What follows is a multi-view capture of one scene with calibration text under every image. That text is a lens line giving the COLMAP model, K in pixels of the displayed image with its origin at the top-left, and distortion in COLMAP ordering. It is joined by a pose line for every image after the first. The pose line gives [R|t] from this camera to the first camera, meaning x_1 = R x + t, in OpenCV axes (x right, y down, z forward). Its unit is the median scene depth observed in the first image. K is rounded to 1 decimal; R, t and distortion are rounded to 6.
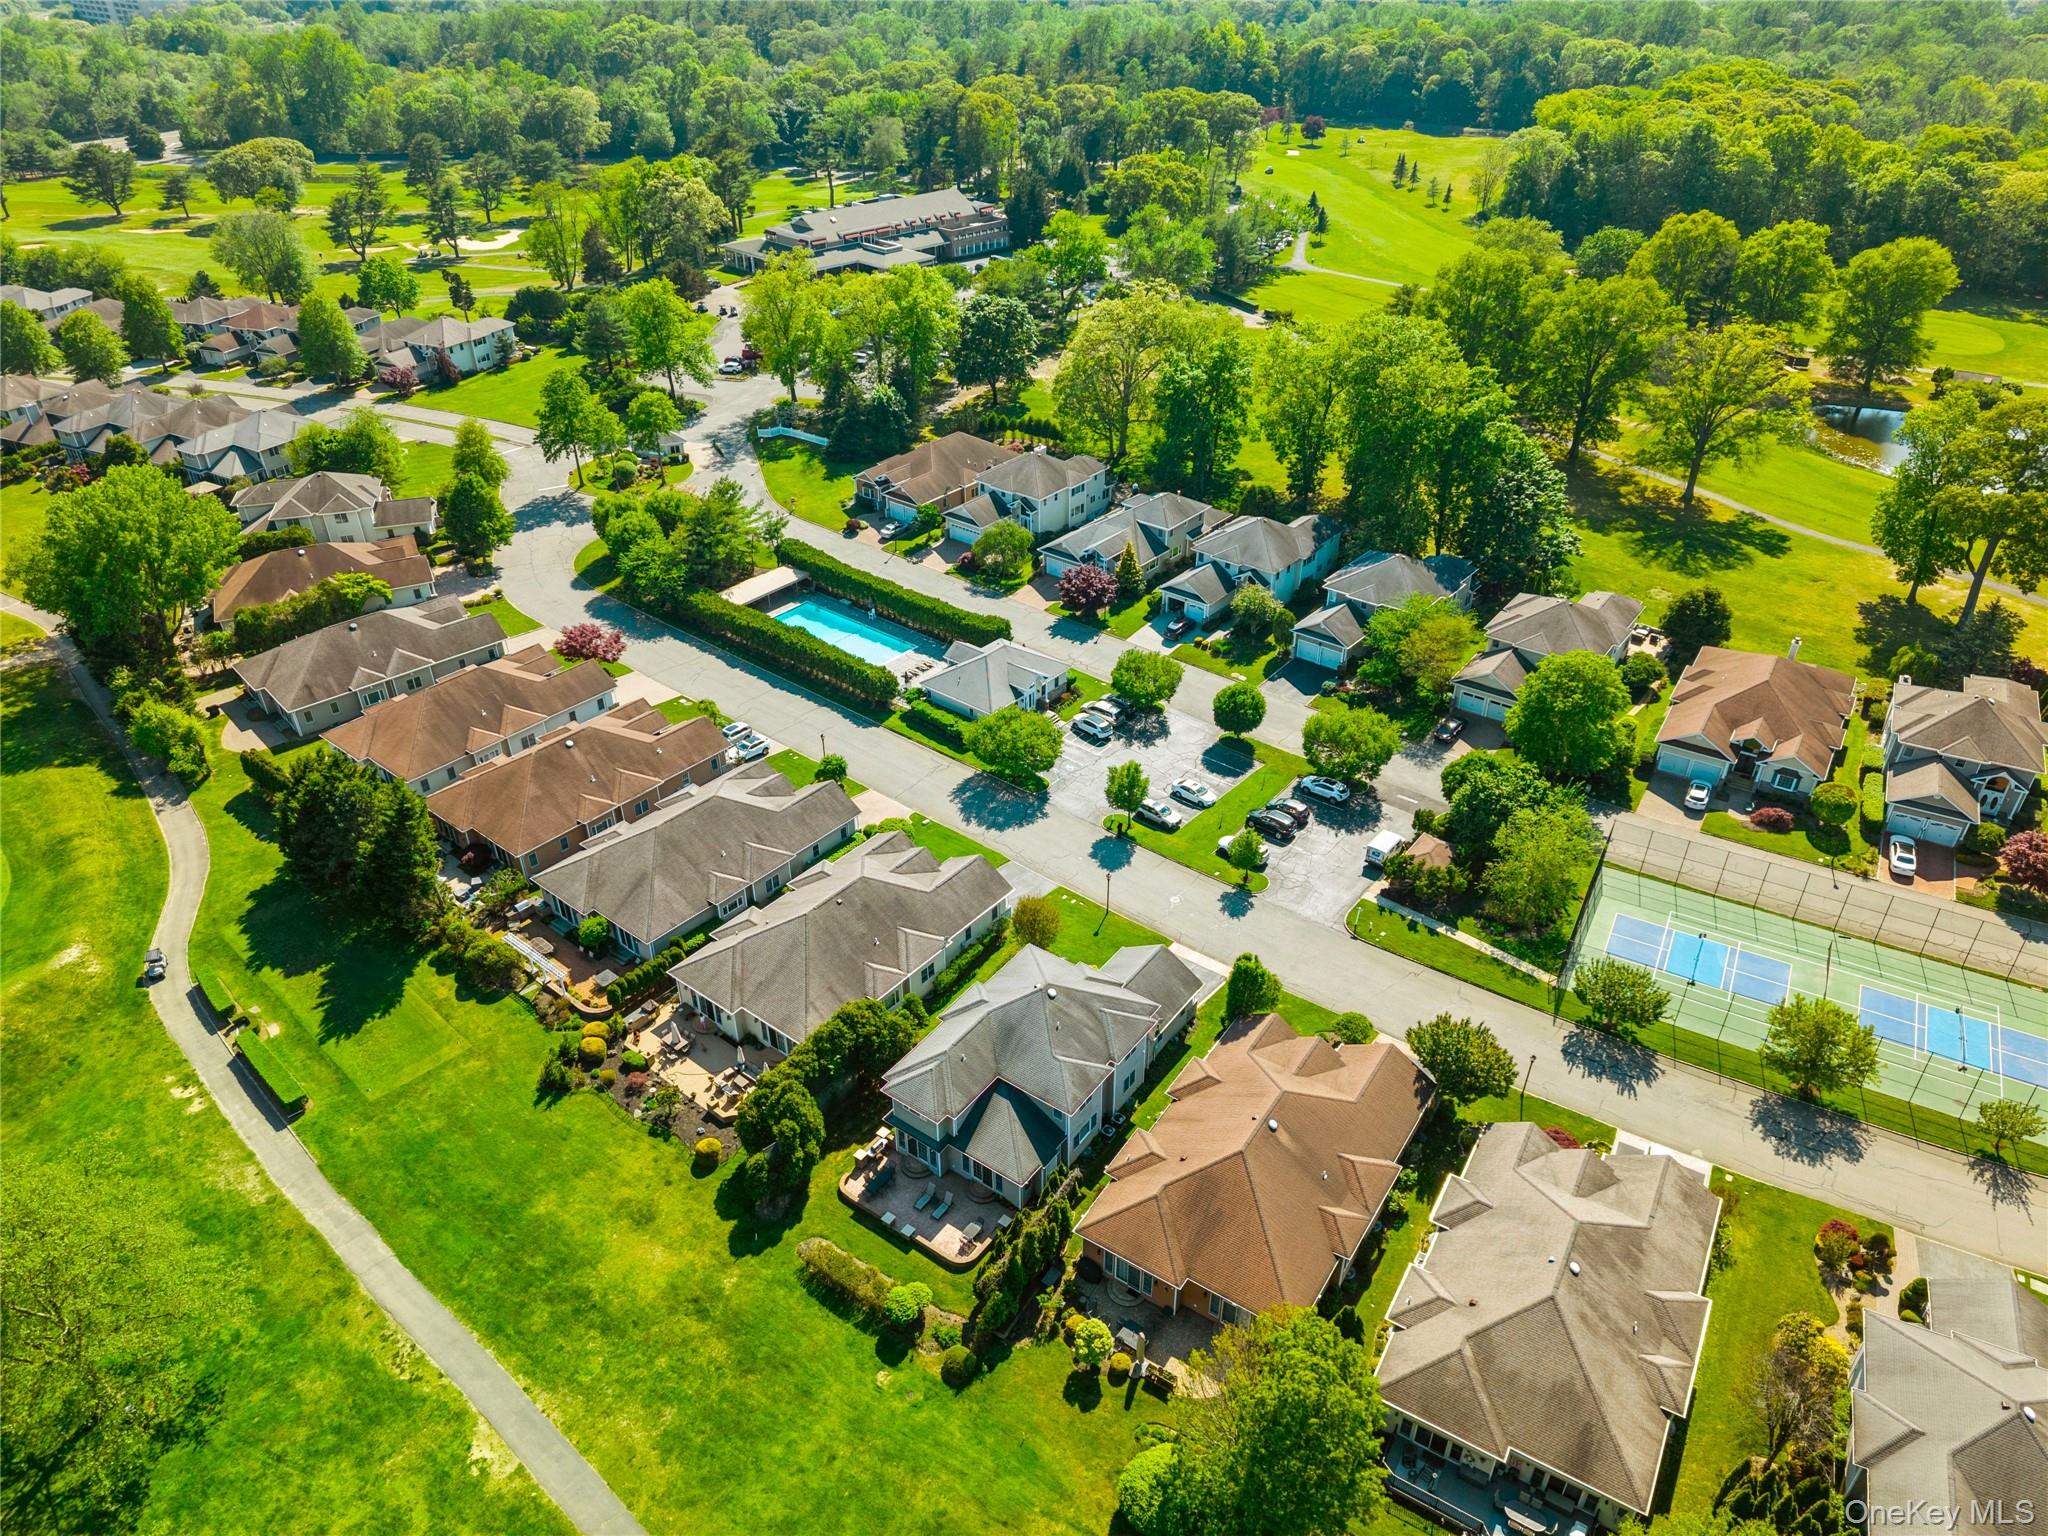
lens RADIAL K [[1345.8, 0, 1024.0], [0, 1345.8, 768.0], [0, 0, 1]] dist [0.034759, -0.049798]
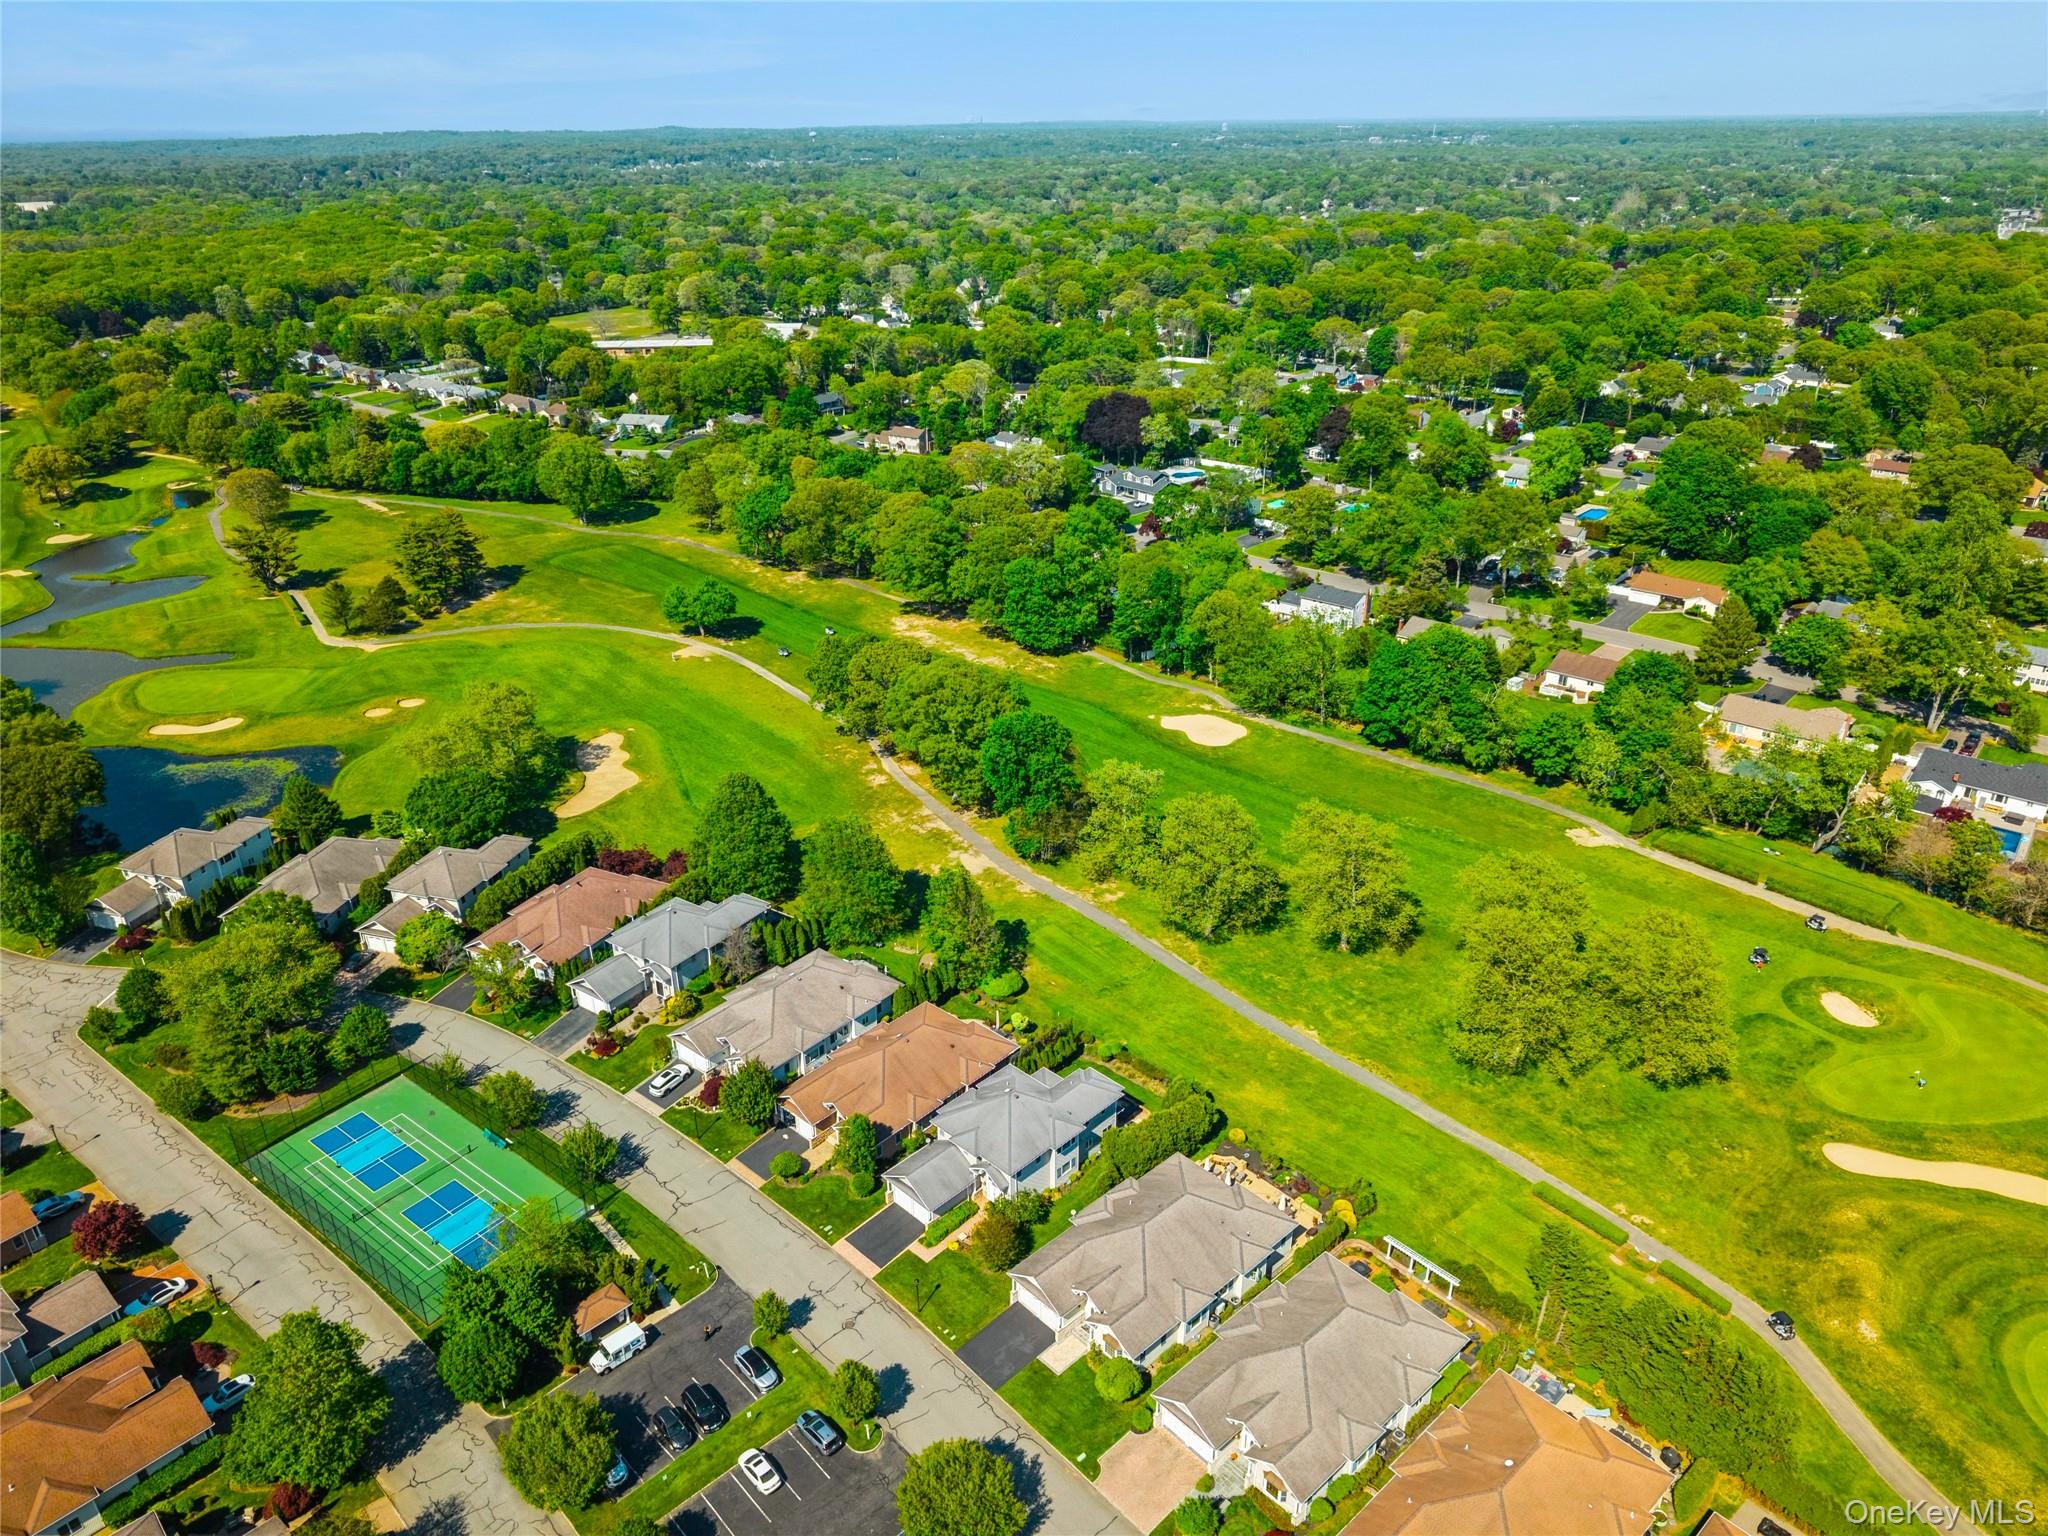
lens RADIAL K [[1345.8, 0, 1024.0], [0, 1345.8, 768.0], [0, 0, 1]] dist [0.034759, -0.049798]
pose [[-0.987681, -0.052699, 0.147339, -0.162064], [0.098982, 0.518859, 0.849110, -1.066568], [-0.121195, 0.853234, -0.507251, 1.213379]]
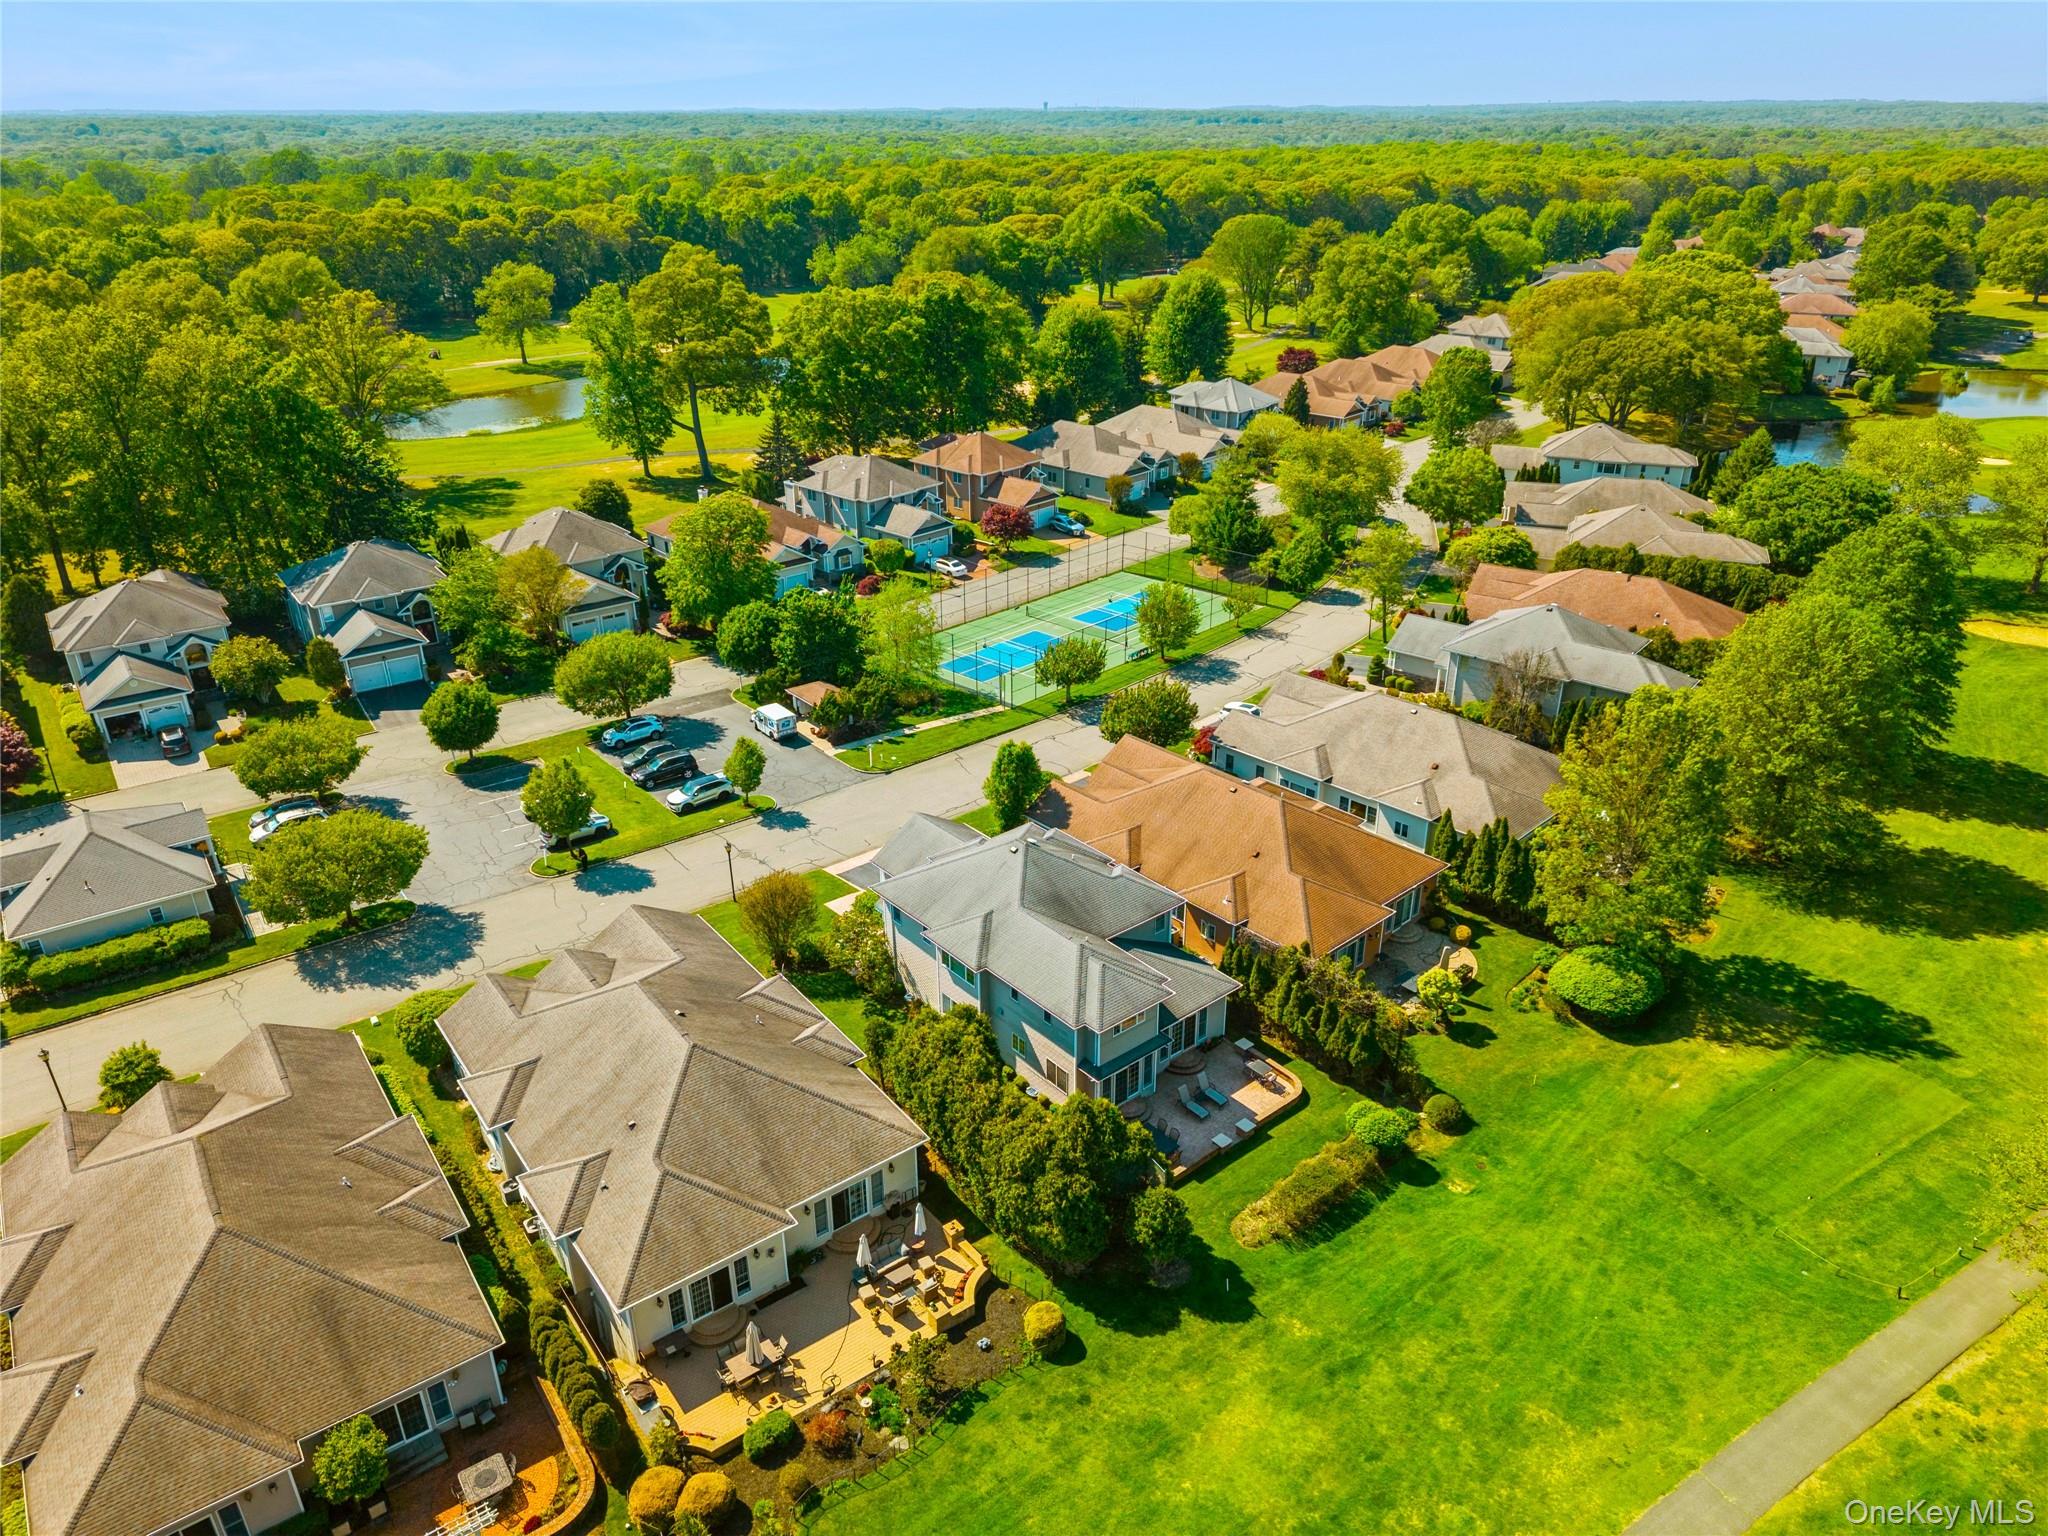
lens RADIAL K [[1354.2, 0, 1033.7], [0, 1354.2, 771.5], [0, 0, 1]] dist [0.040848, -0.046267]
pose [[0.250526, -0.418254, 0.873098, -0.527073], [0.532939, 0.812489, 0.236298, -0.036835], [-0.808216, 0.406109, 0.426454, 0.547346]]
